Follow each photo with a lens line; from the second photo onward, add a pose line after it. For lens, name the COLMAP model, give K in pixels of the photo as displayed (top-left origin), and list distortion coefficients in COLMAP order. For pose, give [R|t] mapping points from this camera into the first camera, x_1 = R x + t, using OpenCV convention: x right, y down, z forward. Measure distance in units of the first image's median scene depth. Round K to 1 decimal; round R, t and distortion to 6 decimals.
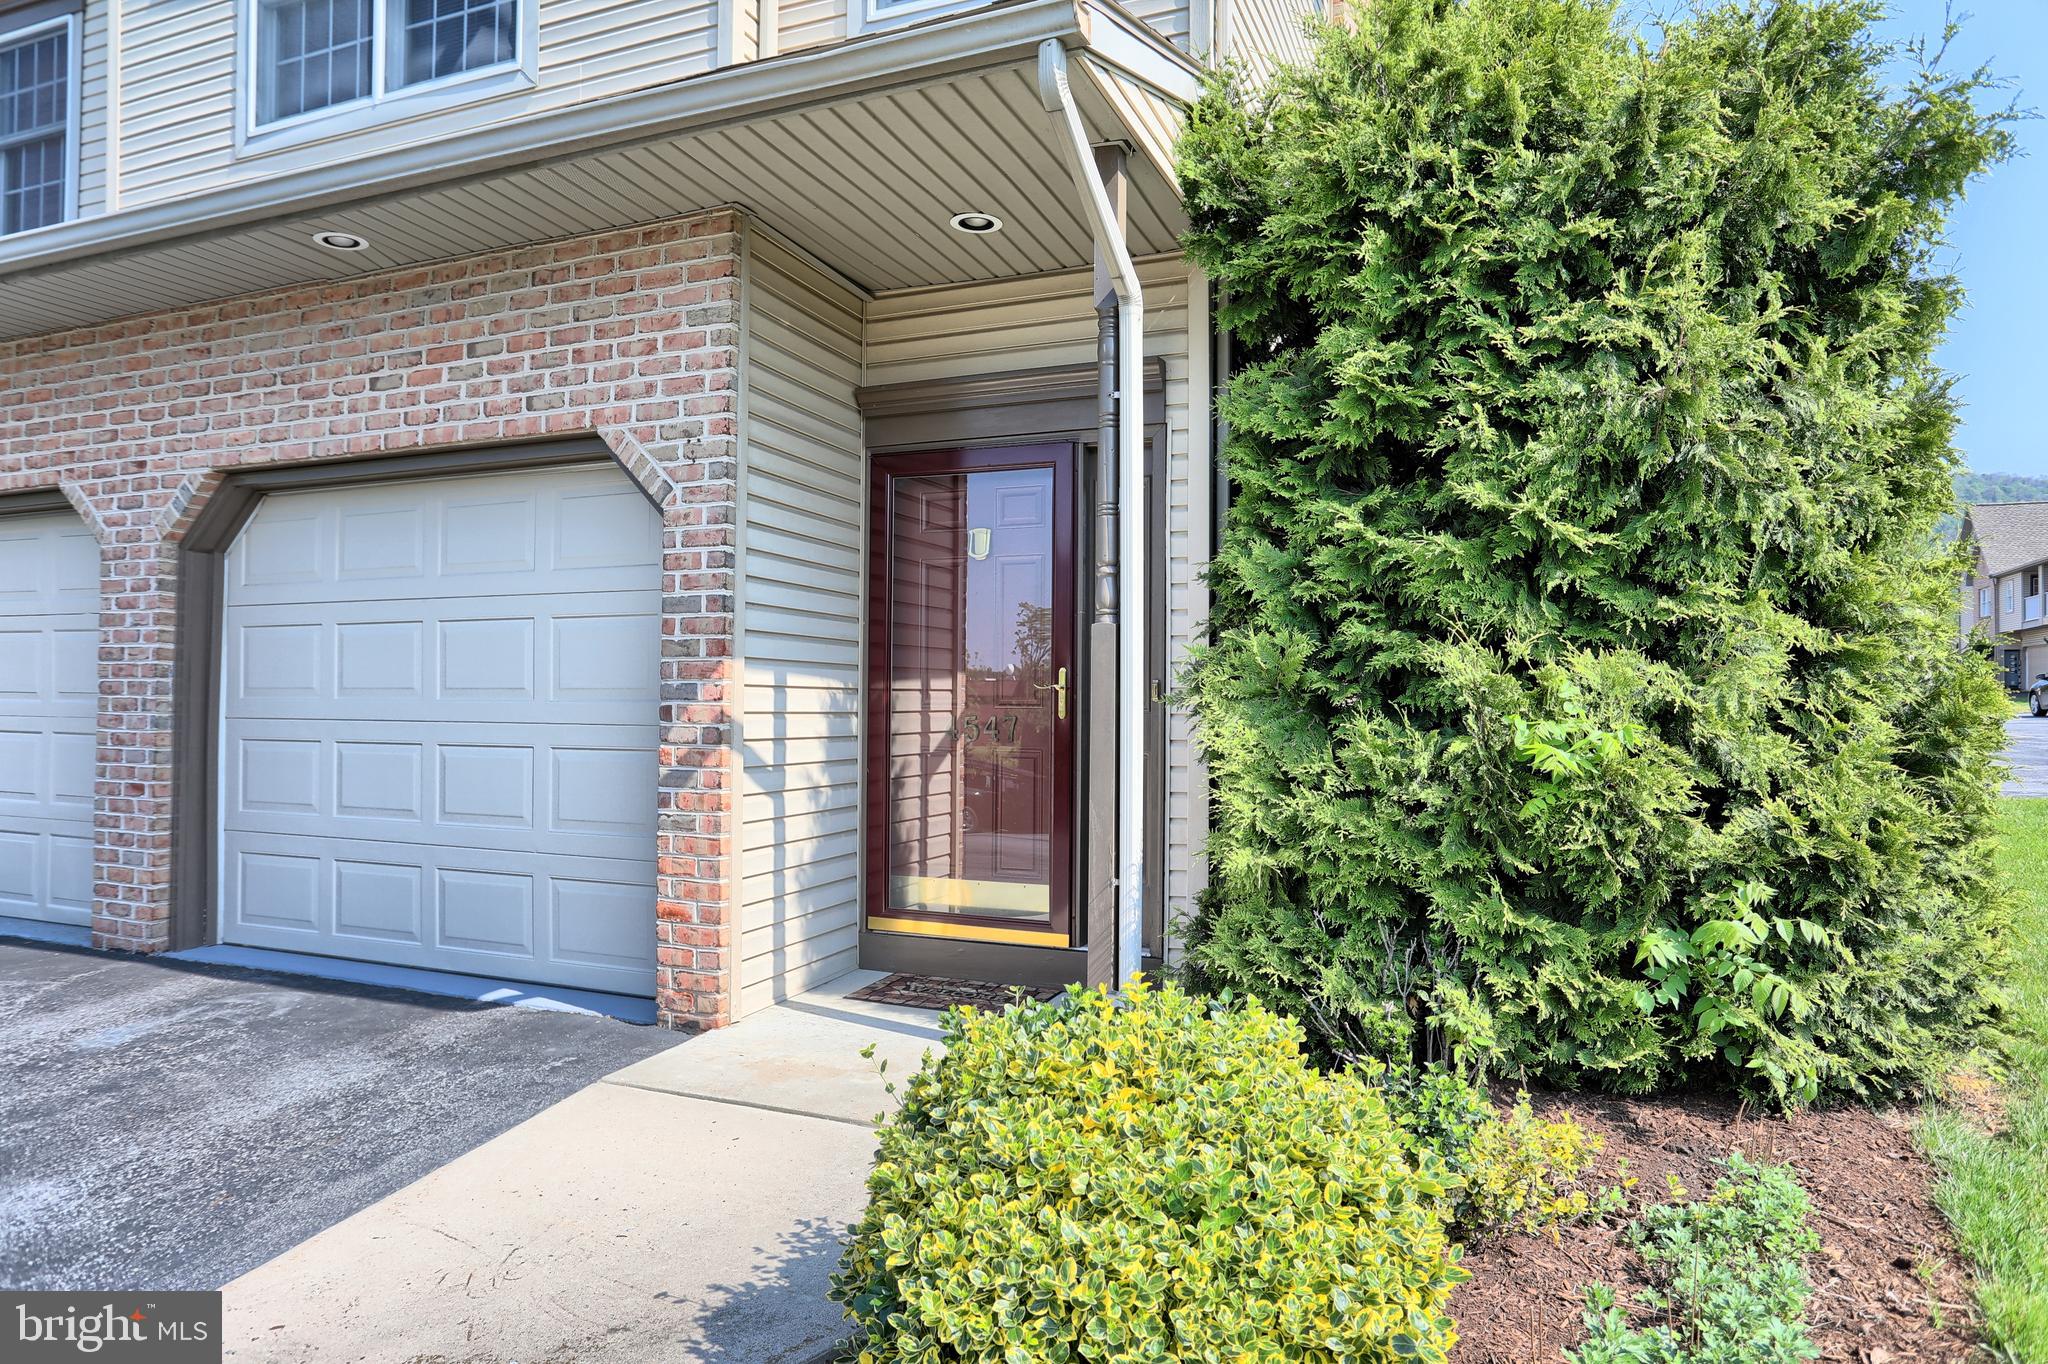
lens RADIAL K [[1230.7, 0, 1024.0], [0, 1230.7, 682.0], [0, 0, 1]] dist [-0.064252, 0.052714]
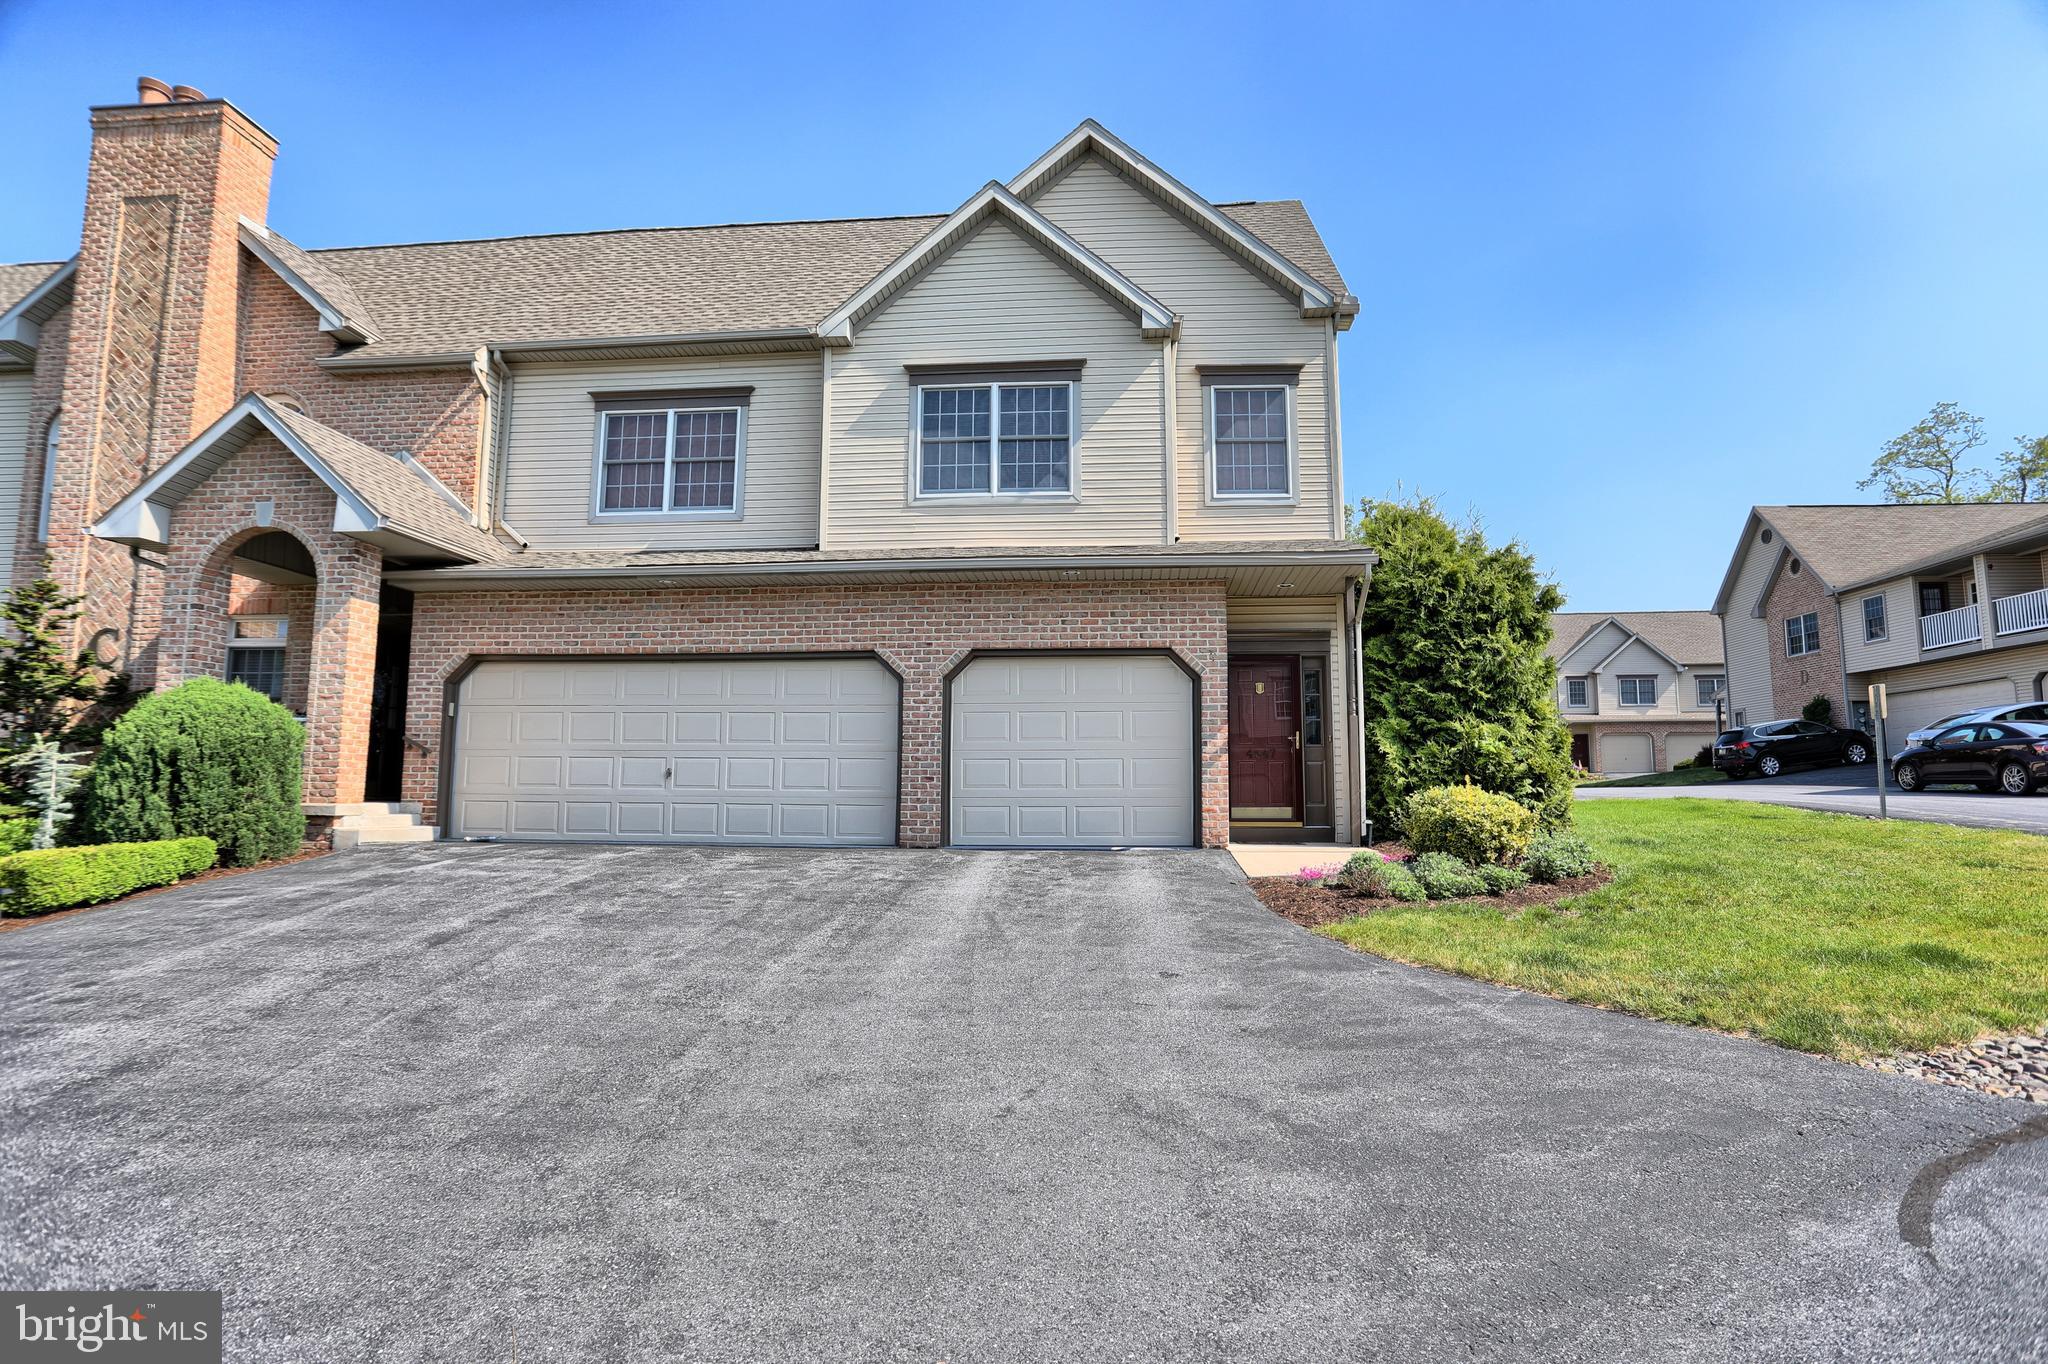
lens RADIAL K [[1119.2, 0, 1024.0], [0, 1119.2, 682.0], [0, 0, 1]] dist [-0.042291, 0.001985]
pose [[0.950366, 0.029708, 0.309711, -1.575794], [0.000016, 0.995426, -0.095533, 0.138931], [-0.311133, 0.090796, 0.946019, -1.480174]]
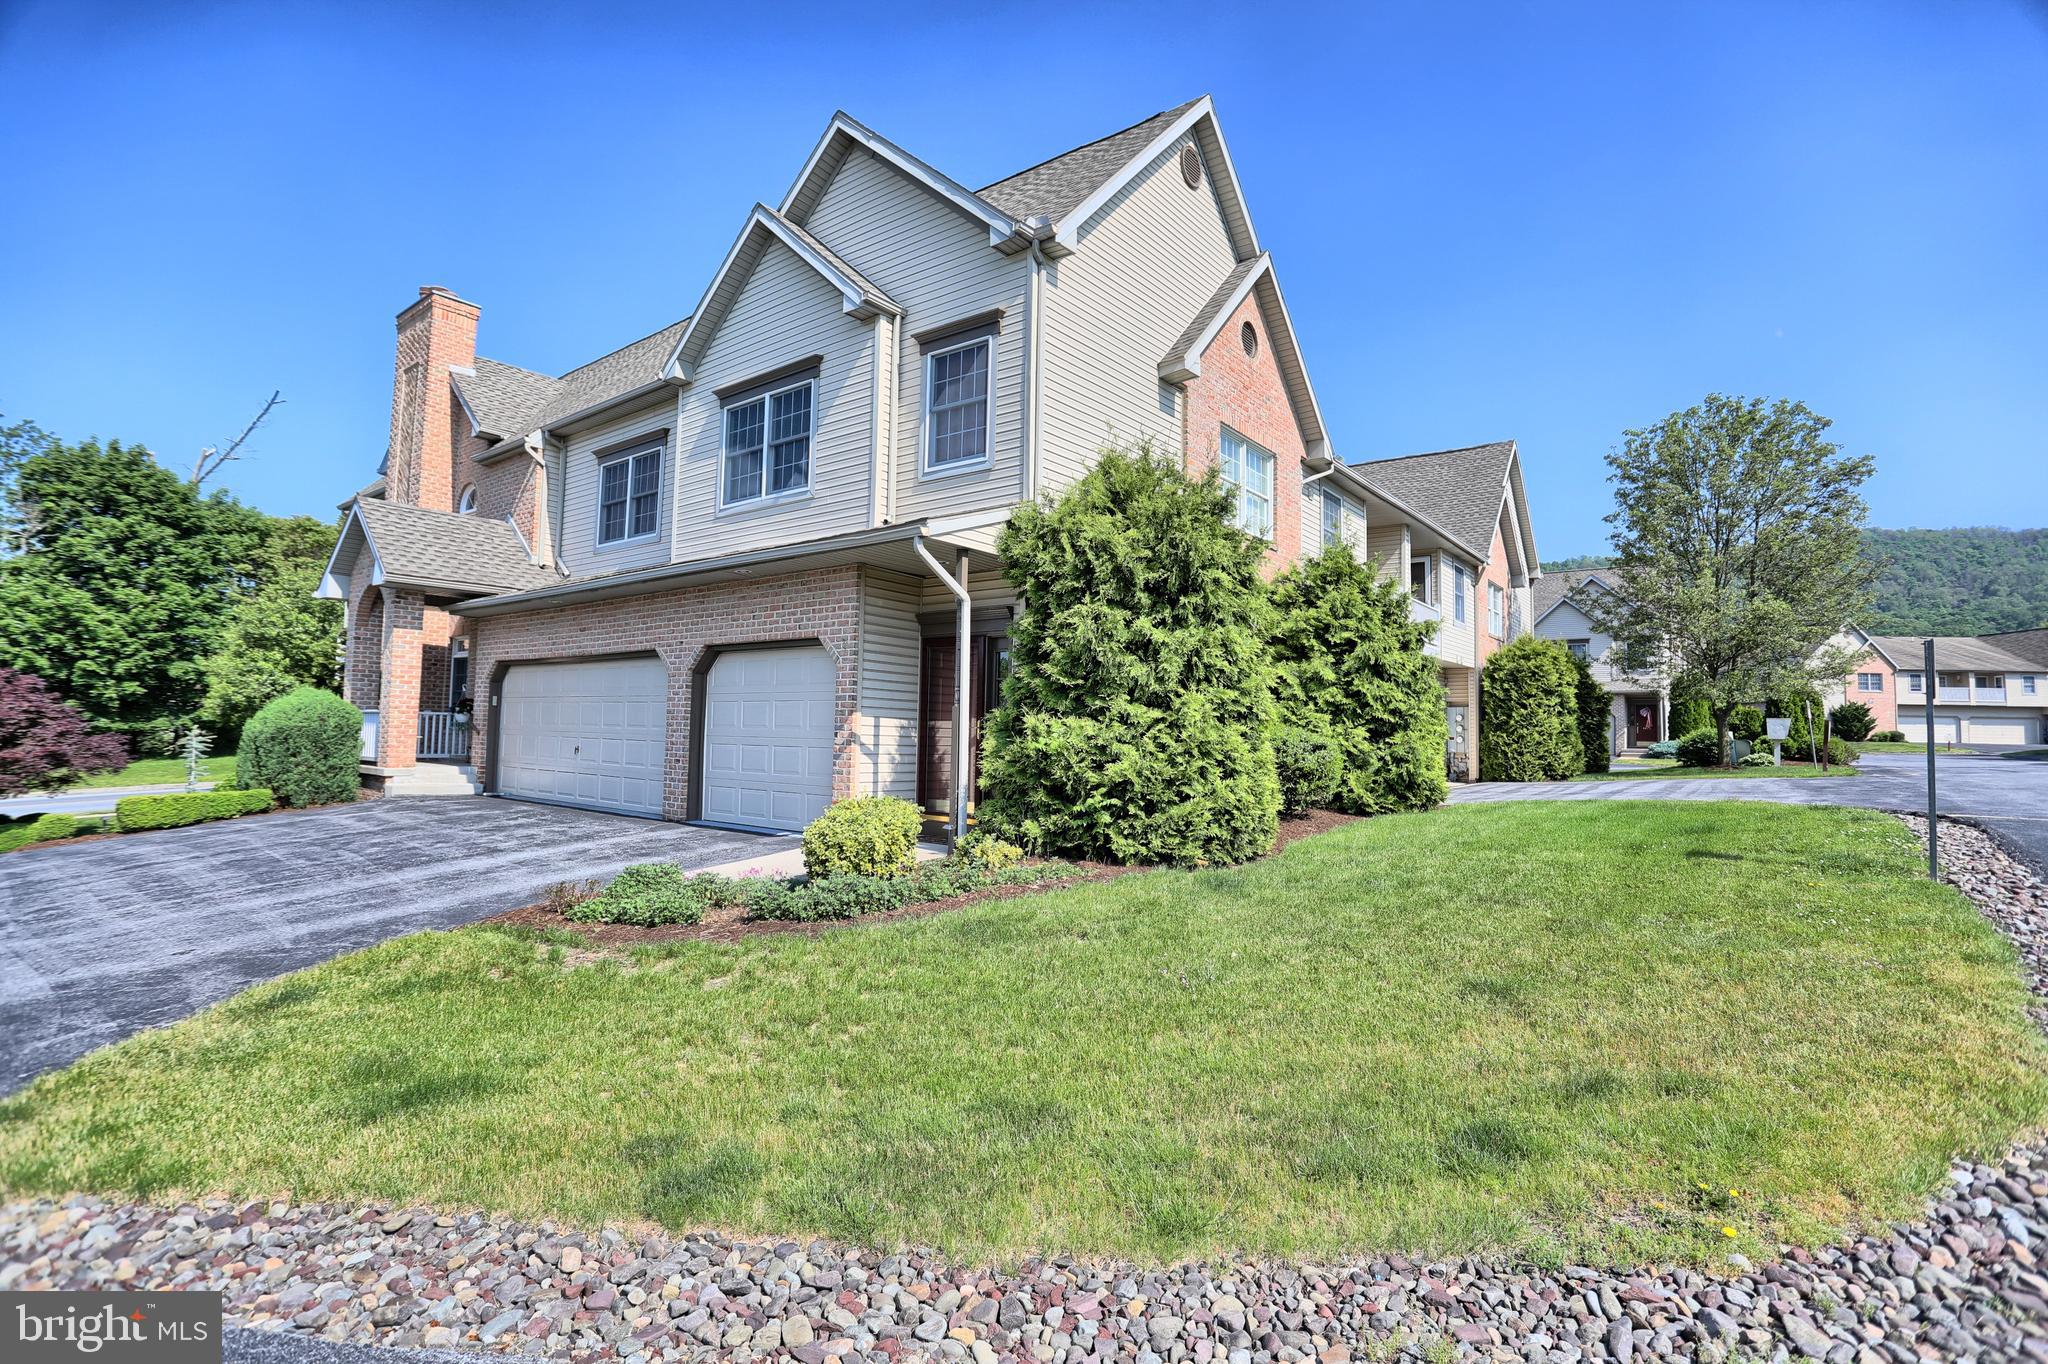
lens RADIAL K [[1023.6, 0, 1024.0], [0, 1023.6, 682.0], [0, 0, 1]] dist [-0.056267, -0.000018]
pose [[0.957328, -0.001701, -0.288999, 0.859093], [-0.010945, 0.999052, -0.042138, -0.001616], [0.288797, 0.043503, 0.956402, -1.238510]]
